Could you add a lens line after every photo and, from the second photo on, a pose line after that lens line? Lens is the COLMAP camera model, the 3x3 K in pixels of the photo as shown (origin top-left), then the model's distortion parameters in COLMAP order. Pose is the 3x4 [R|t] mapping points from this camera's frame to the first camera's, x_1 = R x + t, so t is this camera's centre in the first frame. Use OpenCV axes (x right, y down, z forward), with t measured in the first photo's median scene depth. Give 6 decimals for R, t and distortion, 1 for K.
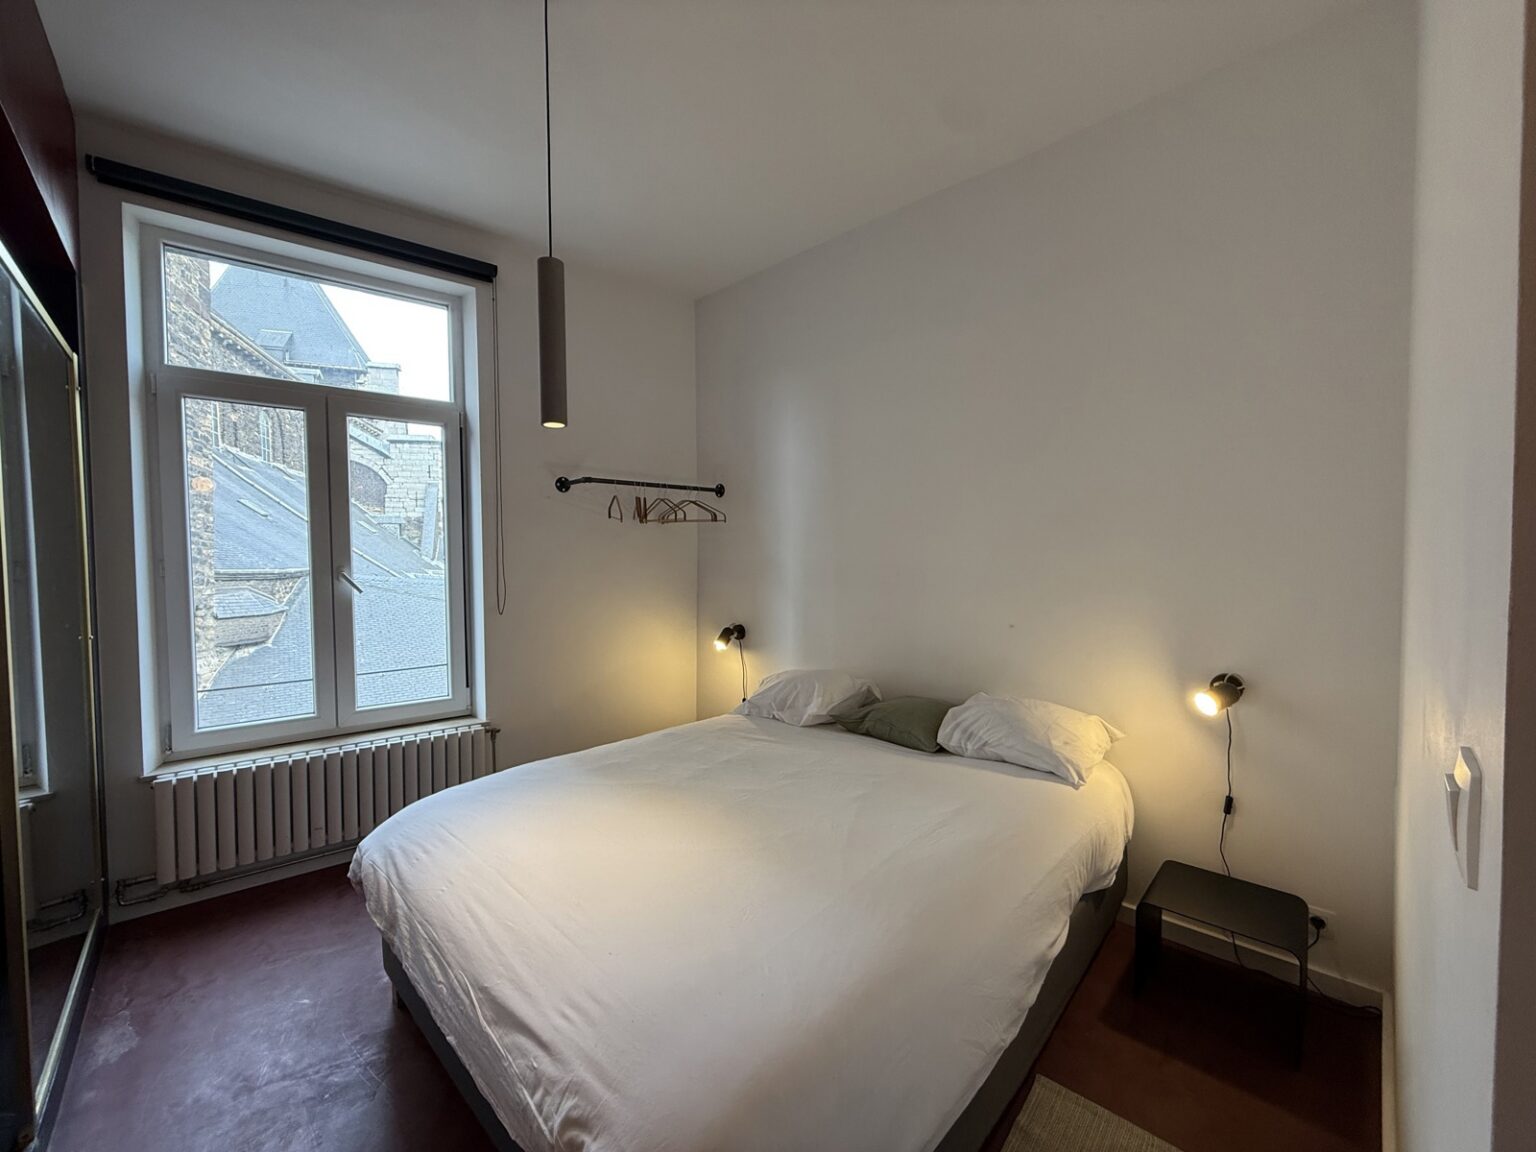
lens RADIAL K [[611.8, 0, 764.9], [0, 611.8, 575.3], [0, 0, 1]] dist [0.000813, 0.000052]
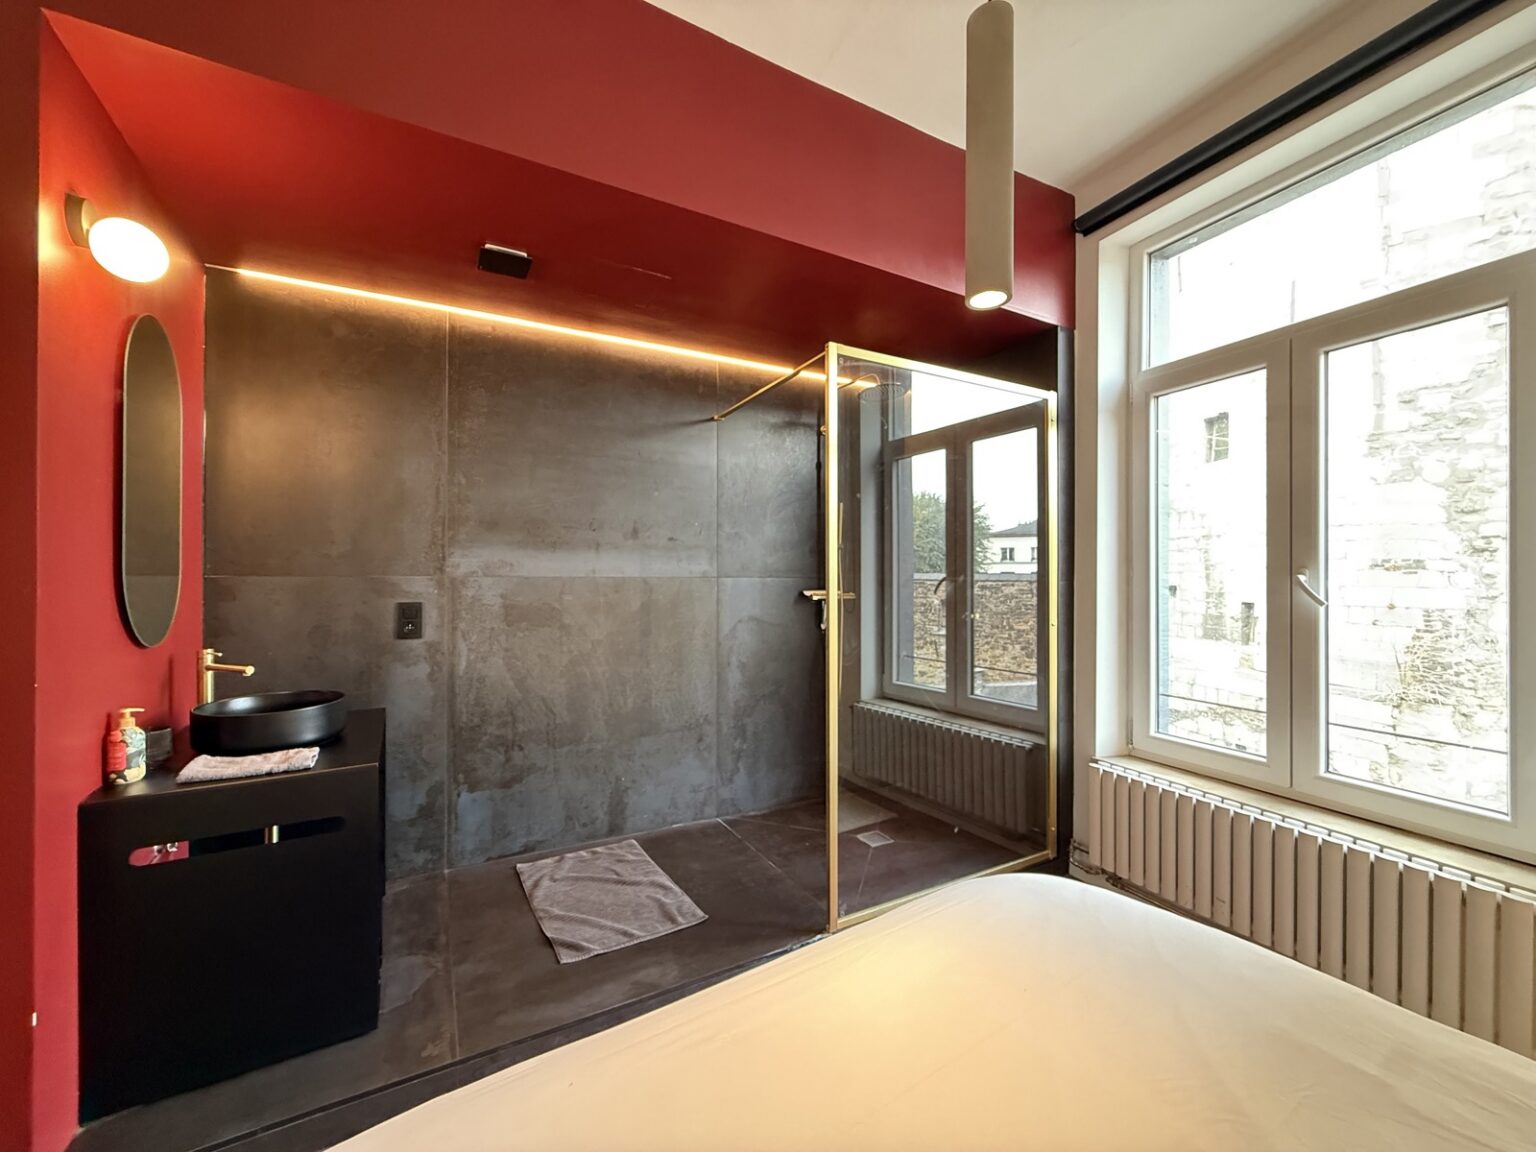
lens RADIAL K [[611.8, 0, 764.9], [0, 611.8, 575.3], [0, 0, 1]] dist [0.000813, 0.000052]
pose [[-0.230429, 0.008407, -0.973053, 0.180318], [-0.029973, 0.999427, 0.015732, 0.002690], [0.972627, 0.032790, -0.230045, 0.643363]]
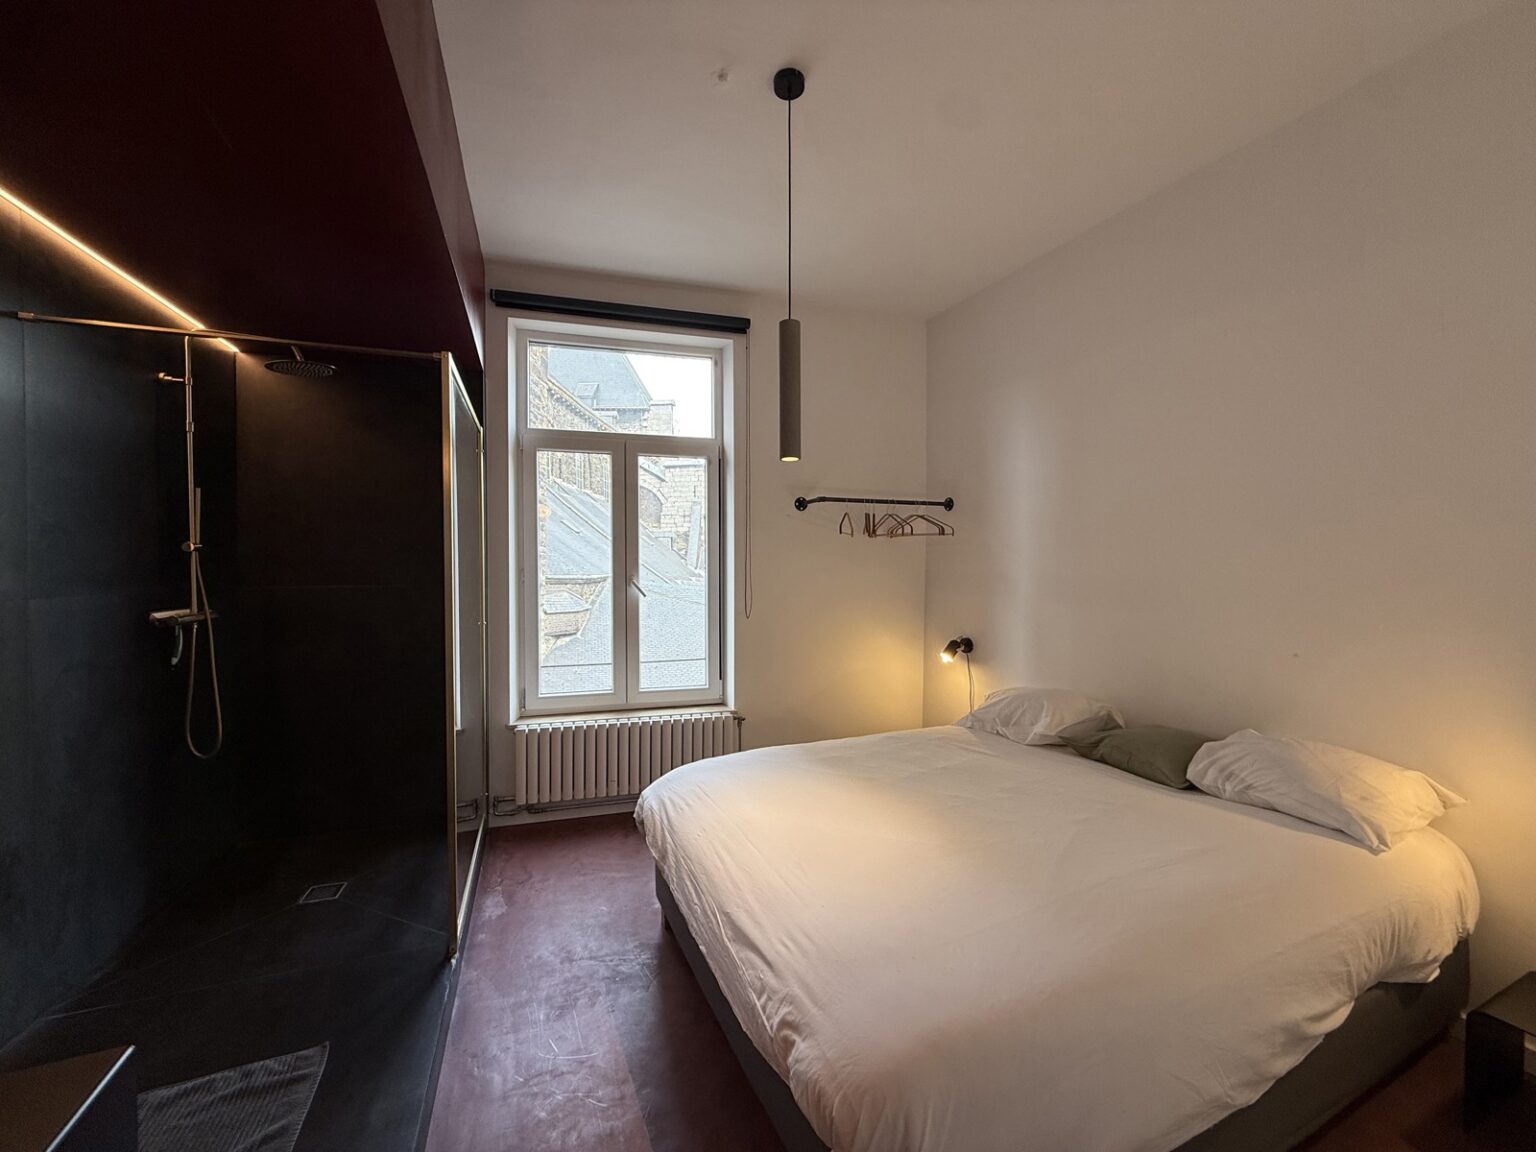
lens RADIAL K [[608.2, 0, 768.0], [0, 608.2, 576.0], [0, 0, 1]] dist [0.002800, 0.000305]
pose [[0.928965, 0.012583, -0.369953, 0.037332], [-0.018374, 0.999758, -0.012133, -0.003673], [0.369710, 0.018069, 0.928971, -0.071883]]
